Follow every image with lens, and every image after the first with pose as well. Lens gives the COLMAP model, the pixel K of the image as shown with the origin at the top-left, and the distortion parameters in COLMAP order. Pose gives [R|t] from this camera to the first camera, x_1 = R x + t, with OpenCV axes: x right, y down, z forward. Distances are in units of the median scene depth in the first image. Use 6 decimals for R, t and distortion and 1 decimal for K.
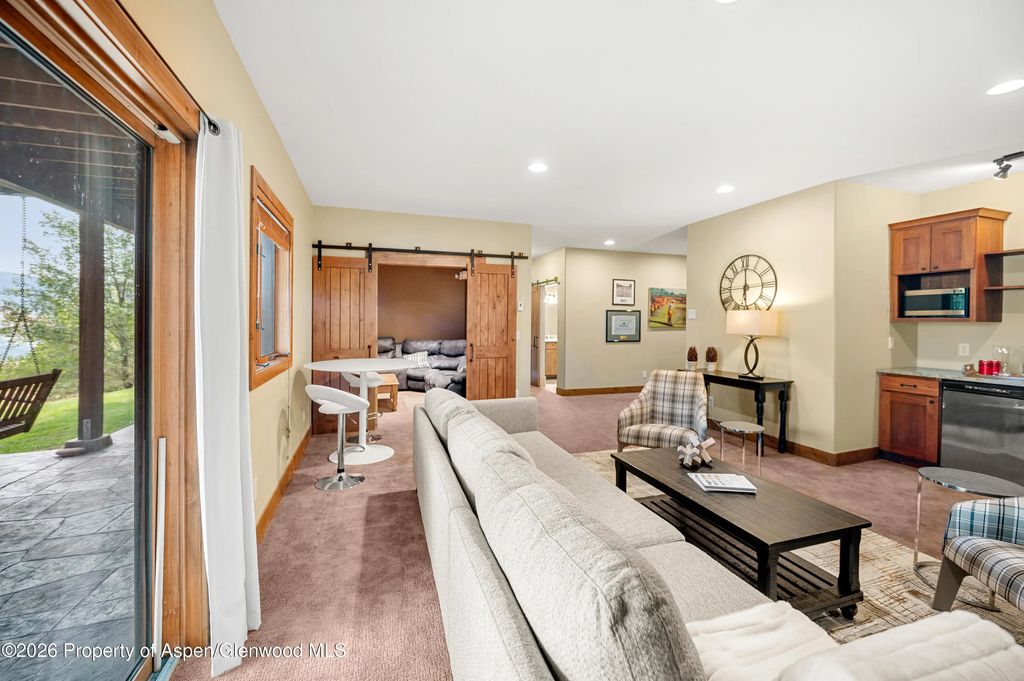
lens RADIAL K [[417.0, 0, 511.6], [0, 417.0, 327.8], [0, 0, 1]] dist [0.000867, 0.000116]
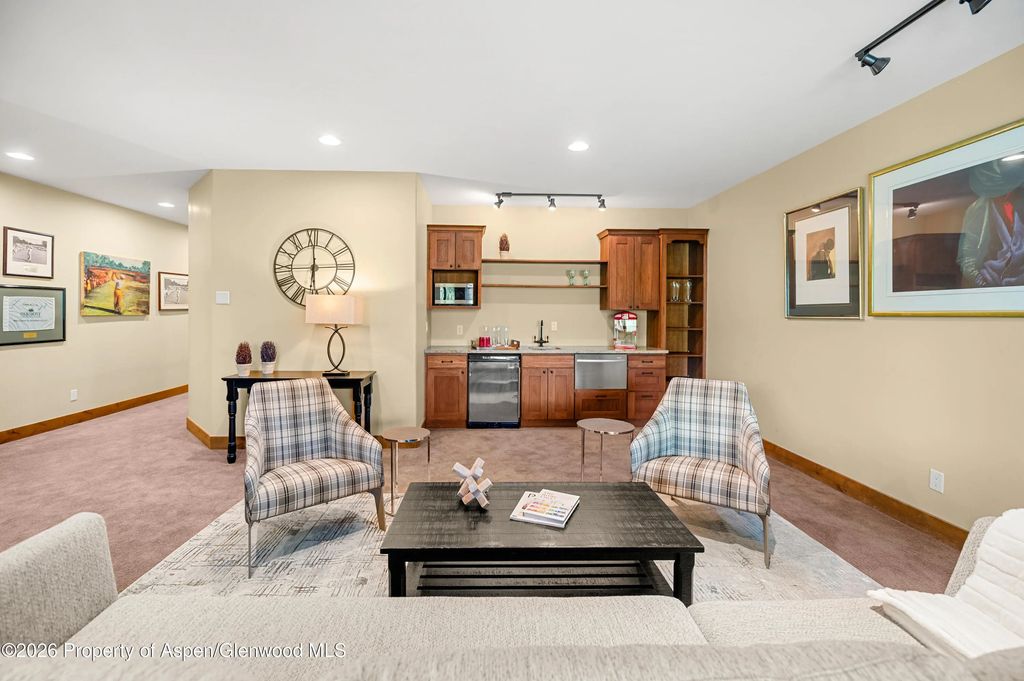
lens RADIAL K [[425.5, 0, 511.1], [0, 425.5, 319.8], [0, 0, 1]] dist [-0.001557, -0.000274]
pose [[0.297320, -0.022760, 0.954507, -0.142155], [0.009386, 0.999737, 0.020914, -0.006339], [-0.954732, 0.002741, 0.297455, 0.387259]]
